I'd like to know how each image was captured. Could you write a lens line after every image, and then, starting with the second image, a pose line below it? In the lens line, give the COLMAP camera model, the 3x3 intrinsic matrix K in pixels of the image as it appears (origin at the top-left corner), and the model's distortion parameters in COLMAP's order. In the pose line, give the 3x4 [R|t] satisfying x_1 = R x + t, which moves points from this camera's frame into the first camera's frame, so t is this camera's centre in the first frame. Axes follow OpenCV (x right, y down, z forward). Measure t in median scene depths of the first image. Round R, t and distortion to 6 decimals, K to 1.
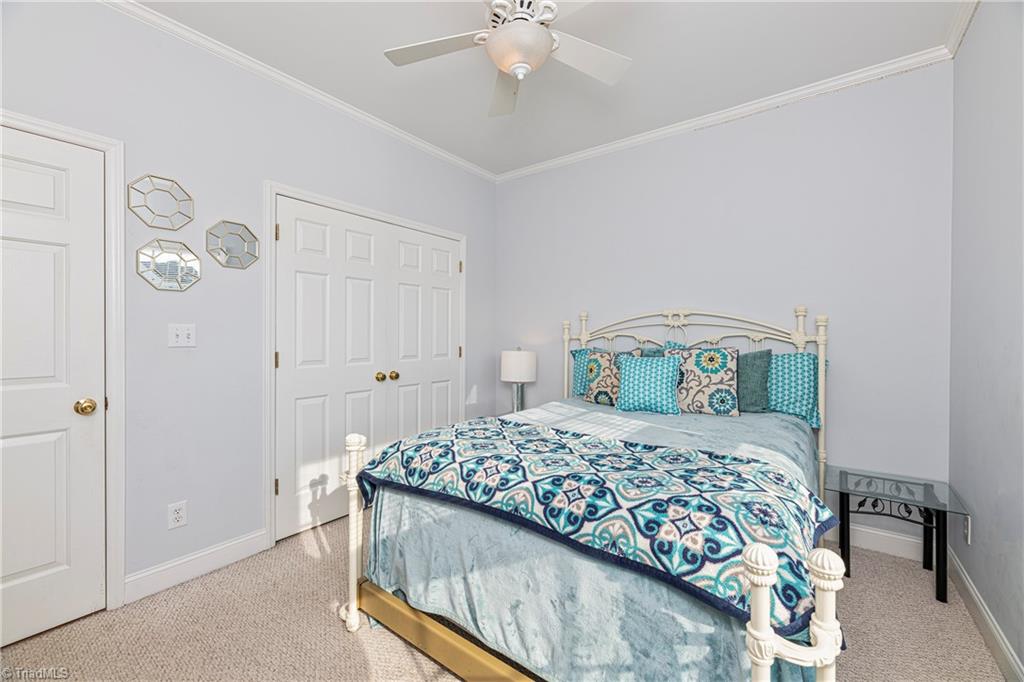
lens RADIAL K [[428.4, 0, 512.0], [0, 428.4, 341.0], [0, 0, 1]] dist [0.000630, -0.000003]
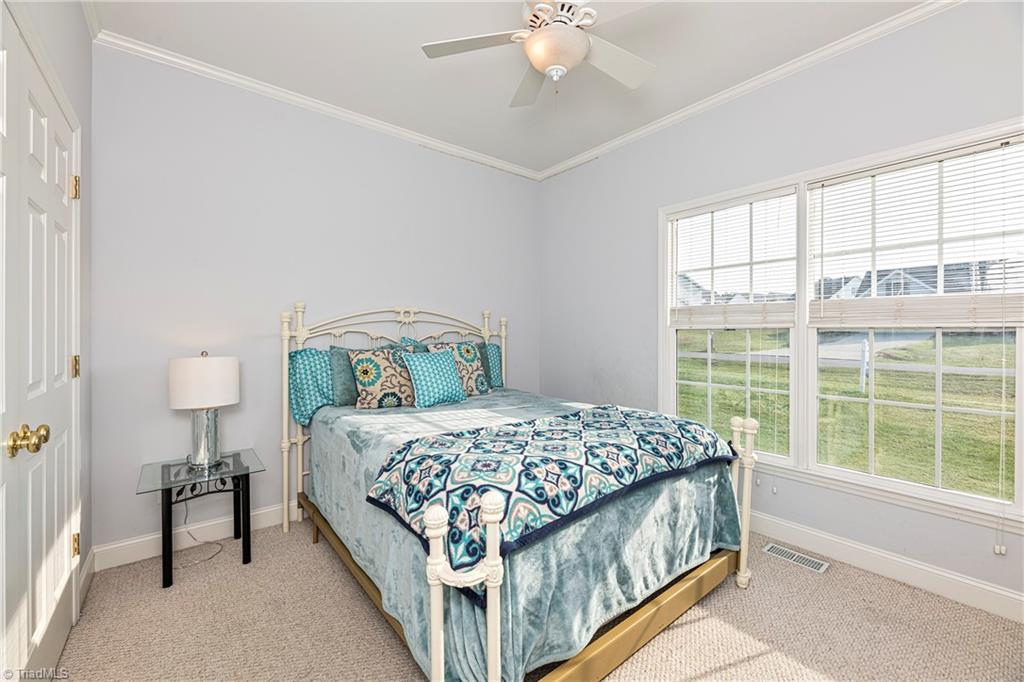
lens RADIAL K [[413.7, 0, 509.2], [0, 413.7, 325.5], [0, 0, 1]] dist [0.065706, 0.000000]
pose [[0.257530, 0.008805, 0.966230, -0.613532], [0.008456, 0.999900, -0.011365, -0.015536], [-0.966233, 0.011097, 0.257429, 0.543272]]
